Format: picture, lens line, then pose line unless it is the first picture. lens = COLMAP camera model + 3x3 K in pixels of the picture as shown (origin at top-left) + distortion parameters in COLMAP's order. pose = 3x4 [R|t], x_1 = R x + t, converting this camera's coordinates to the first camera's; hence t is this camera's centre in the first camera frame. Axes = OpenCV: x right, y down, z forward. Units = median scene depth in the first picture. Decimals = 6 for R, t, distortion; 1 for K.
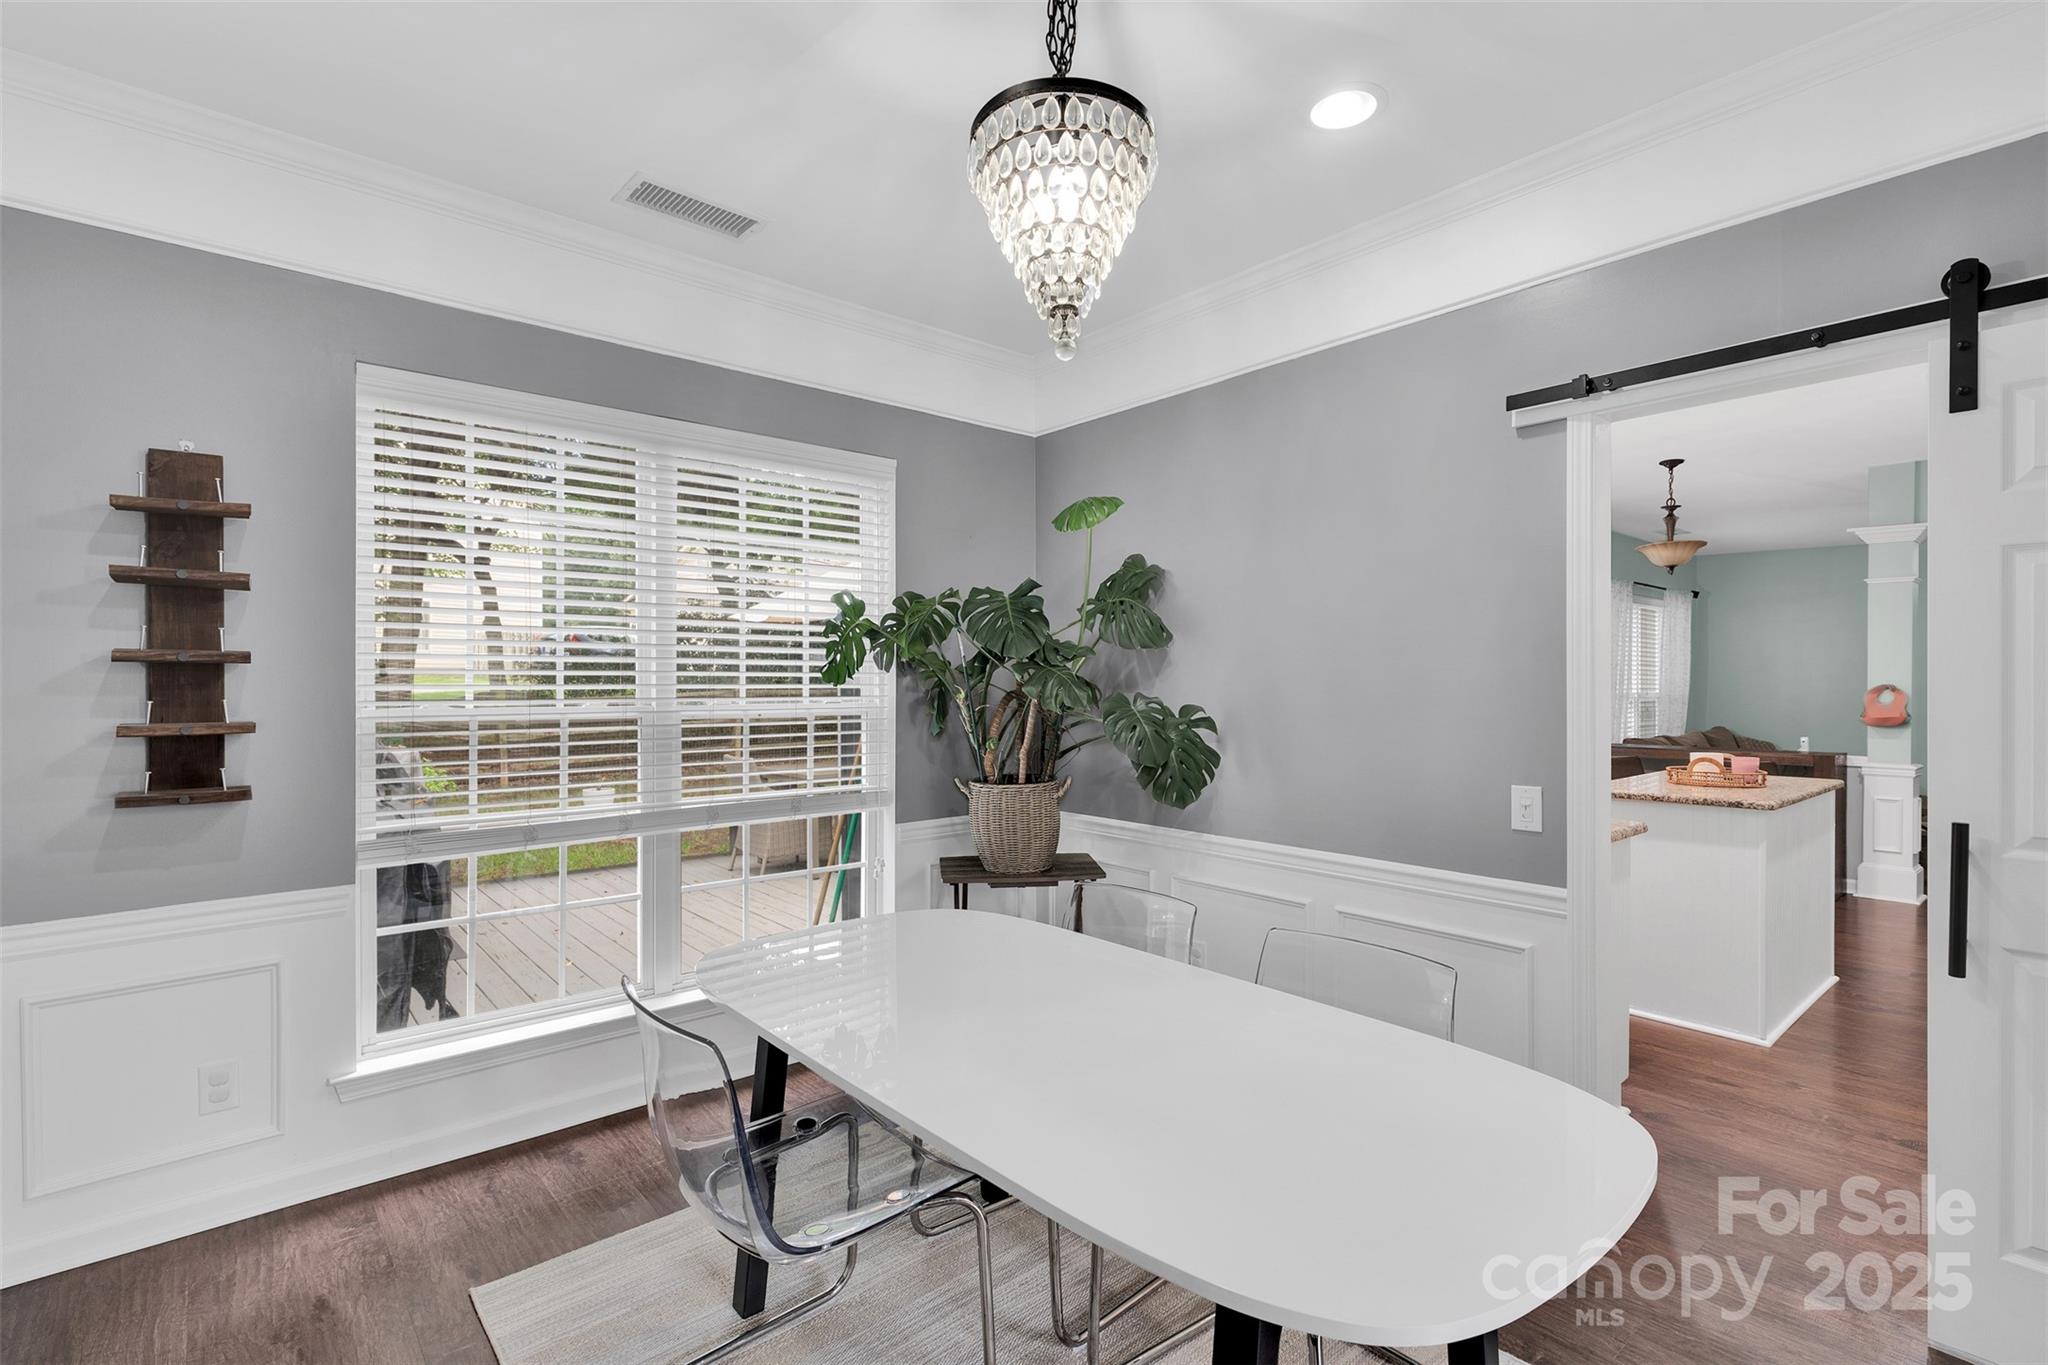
lens RADIAL K [[954.6, 0, 1024.0], [0, 954.6, 682.5], [0, 0, 1]] dist [0.003642, -0.000055]
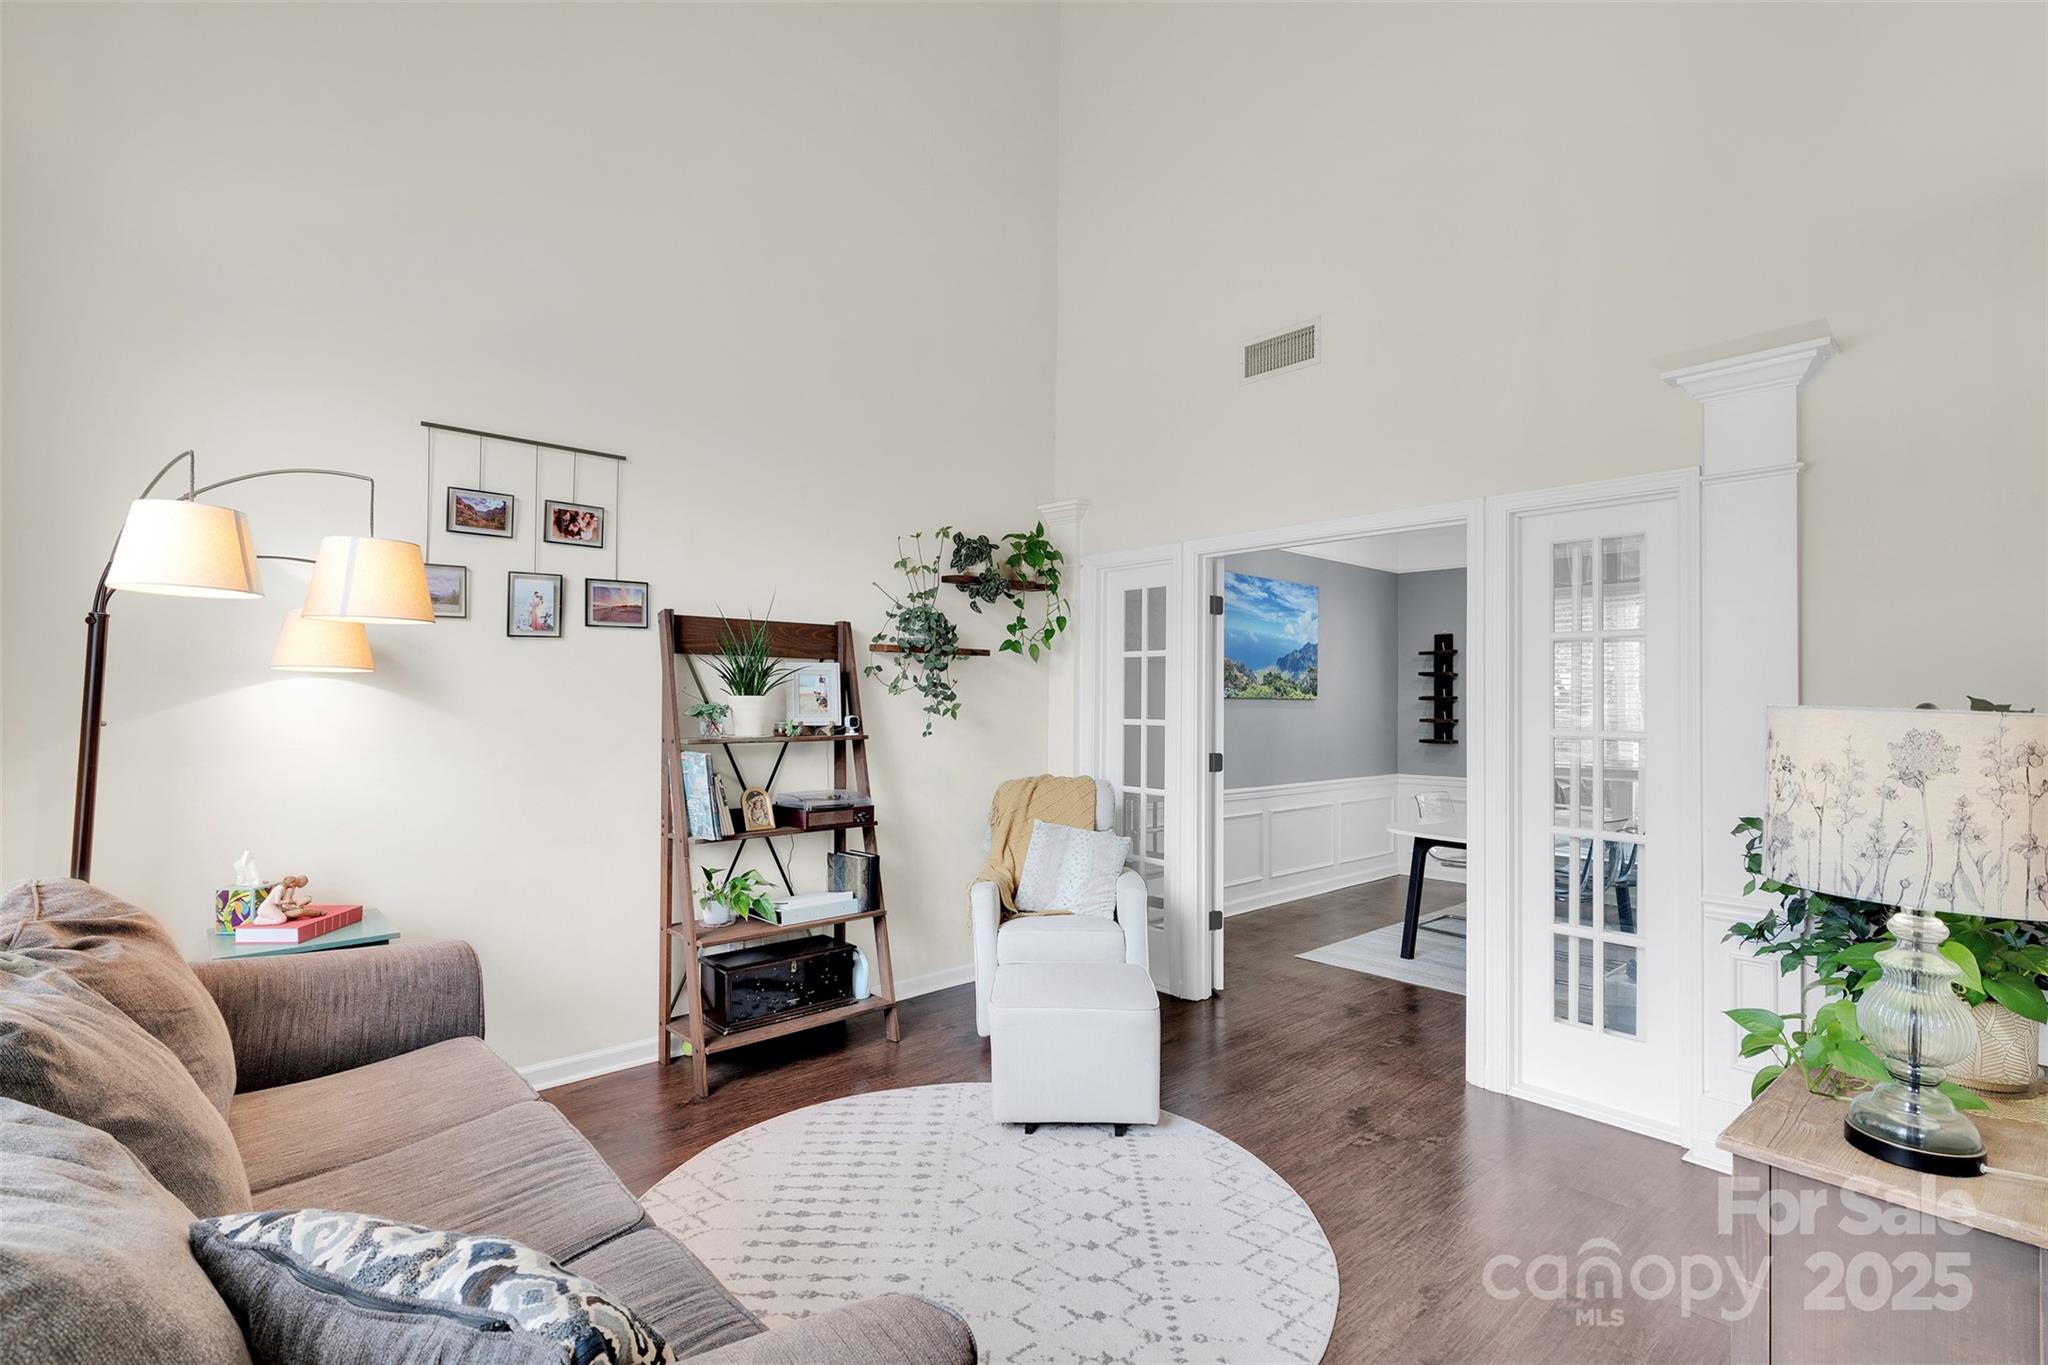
lens RADIAL K [[954.5, 0, 1025.5], [0, 954.5, 678.0], [0, 0, 1]] dist [0.004240, -0.000404]
pose [[0.019528, -0.018235, -0.999643, 1.647681], [-0.008393, 0.999795, -0.018401, -0.017025], [0.999774, 0.008749, 0.019371, -0.329956]]
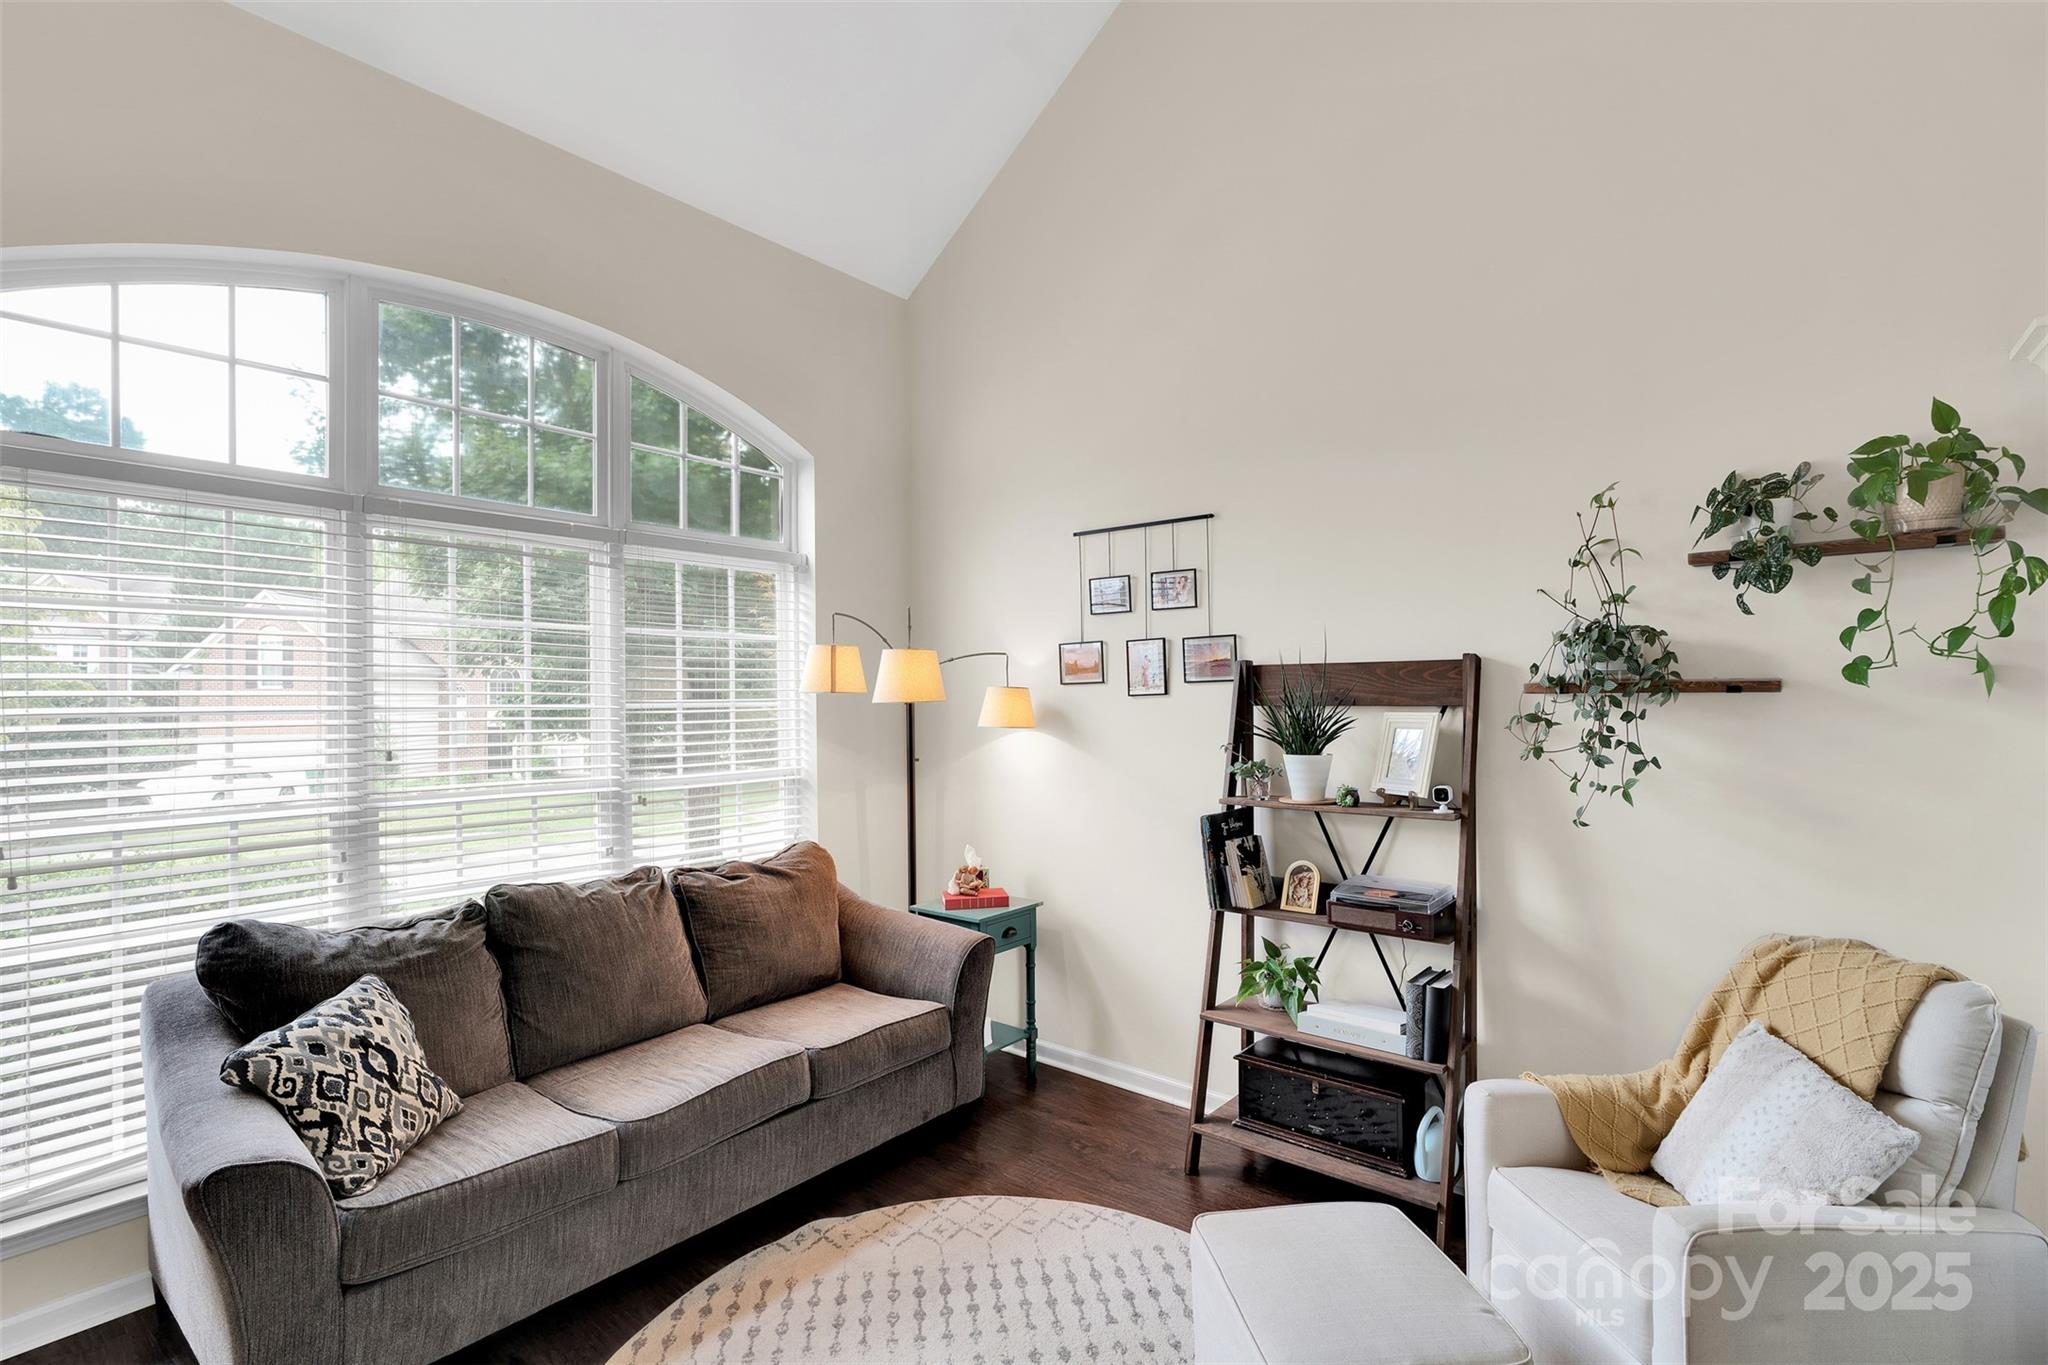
lens RADIAL K [[954.5, 0, 1025.5], [0, 954.5, 678.0], [0, 0, 1]] dist [0.004240, -0.000404]
pose [[-0.986920, 0.005590, -0.161112, 0.949652], [0.008598, 0.999801, -0.017979, -0.076691], [0.160980, -0.019129, -0.986772, 0.285530]]
